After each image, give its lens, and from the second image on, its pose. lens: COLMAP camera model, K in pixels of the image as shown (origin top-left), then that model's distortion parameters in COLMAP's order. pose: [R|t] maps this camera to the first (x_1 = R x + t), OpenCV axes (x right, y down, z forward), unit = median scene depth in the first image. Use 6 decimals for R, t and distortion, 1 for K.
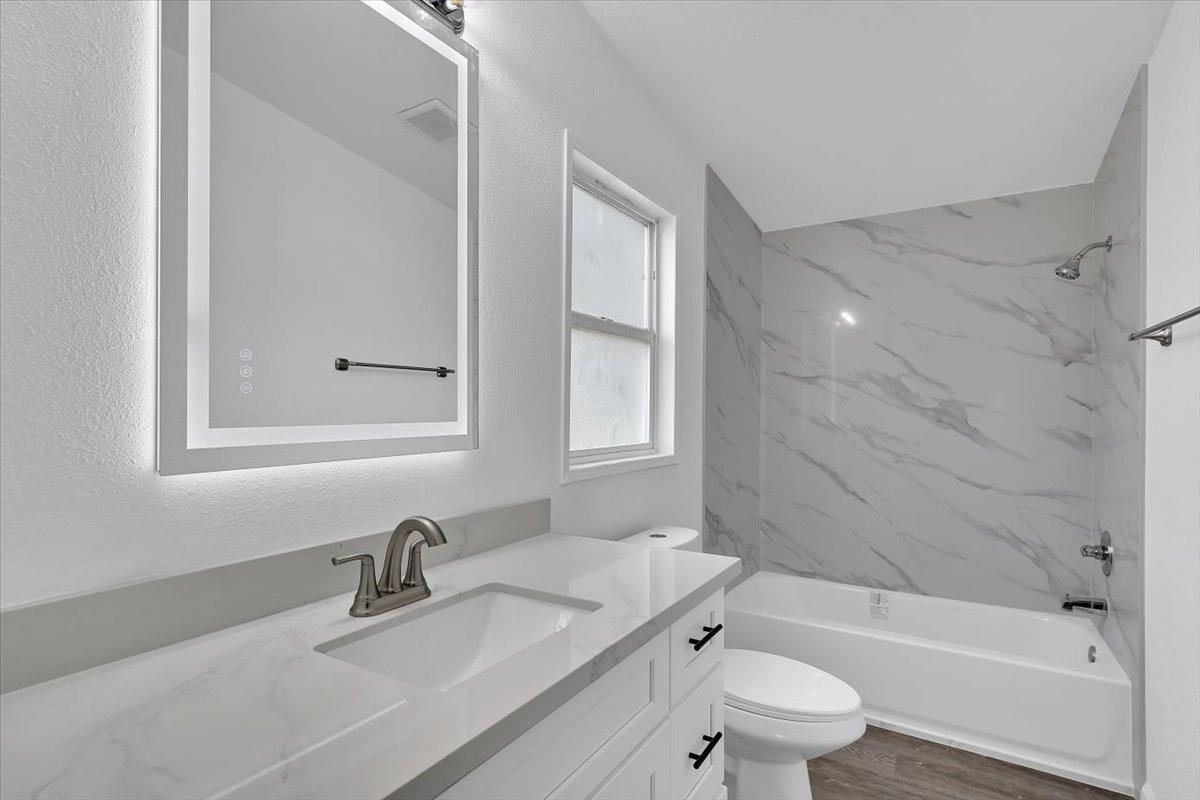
lens RADIAL K [[590.9, 0, 600.0], [0, 590.9, 400.0], [0, 0, 1]] dist [0.001694, 0.000892]
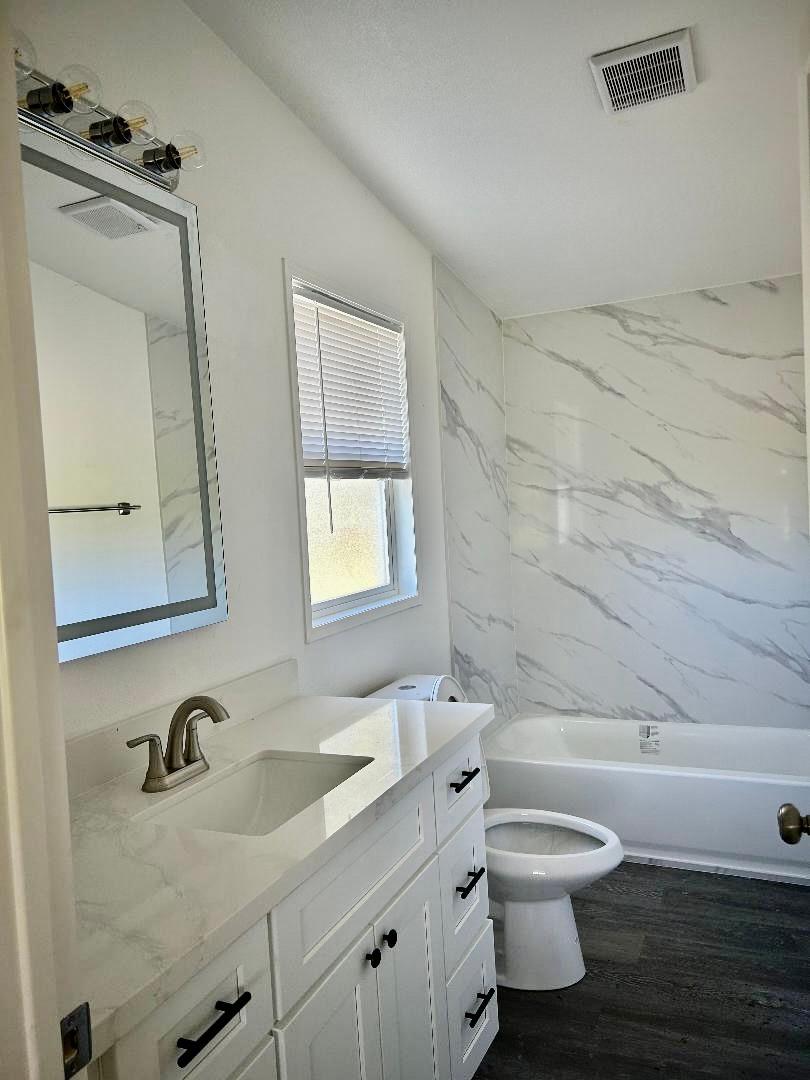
lens RADIAL K [[827.5, 0, 405.0], [0, 827.5, 540.0], [0, 0, 1]] dist [0.093035, -0.193876]
pose [[0.989406, -0.068157, 0.128182, -0.041525], [0.060434, 0.996169, 0.063205, -0.060998], [-0.131998, -0.054789, 0.989735, -0.205184]]
